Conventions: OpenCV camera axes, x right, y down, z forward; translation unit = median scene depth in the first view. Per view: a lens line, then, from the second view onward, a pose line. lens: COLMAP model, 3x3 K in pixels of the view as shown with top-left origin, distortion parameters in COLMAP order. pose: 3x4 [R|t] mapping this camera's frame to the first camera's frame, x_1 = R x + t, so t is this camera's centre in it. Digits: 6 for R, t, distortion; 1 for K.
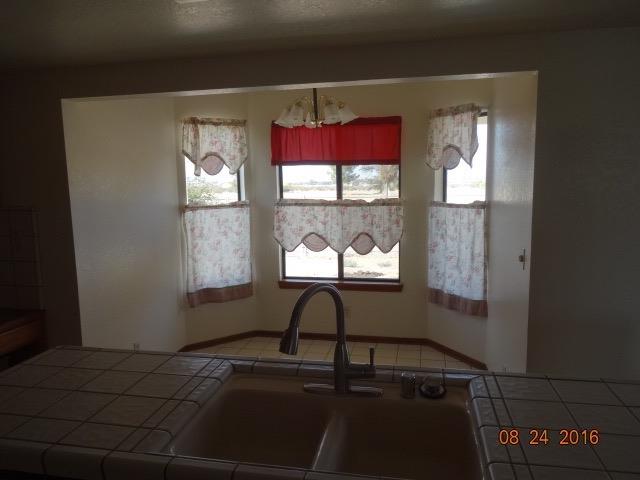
lens RADIAL K [[474.4, 0, 320.7], [0, 474.4, 239.6], [0, 0, 1]] dist [-0.006674, 0.002108]
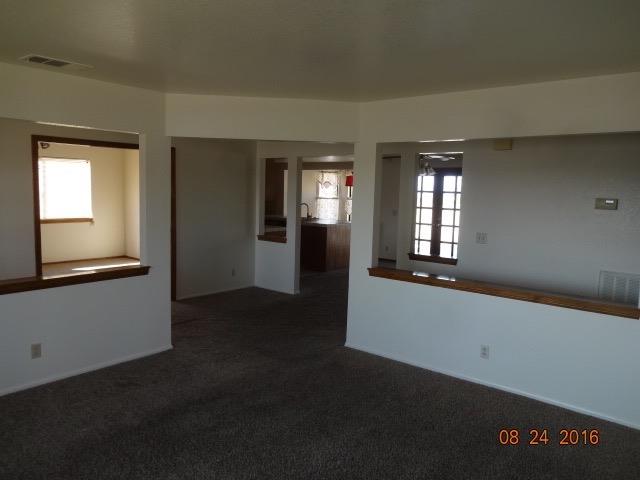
lens RADIAL K [[474.4, 0, 319.3], [0, 474.4, 239.9], [0, 0, 1]] dist [-0.006674, 0.002108]
pose [[0.865295, 0.106027, -0.489922, 1.342037], [-0.121599, 0.992579, 0.000042, 0.217226], [0.486291, 0.059538, 0.871766, -1.806247]]
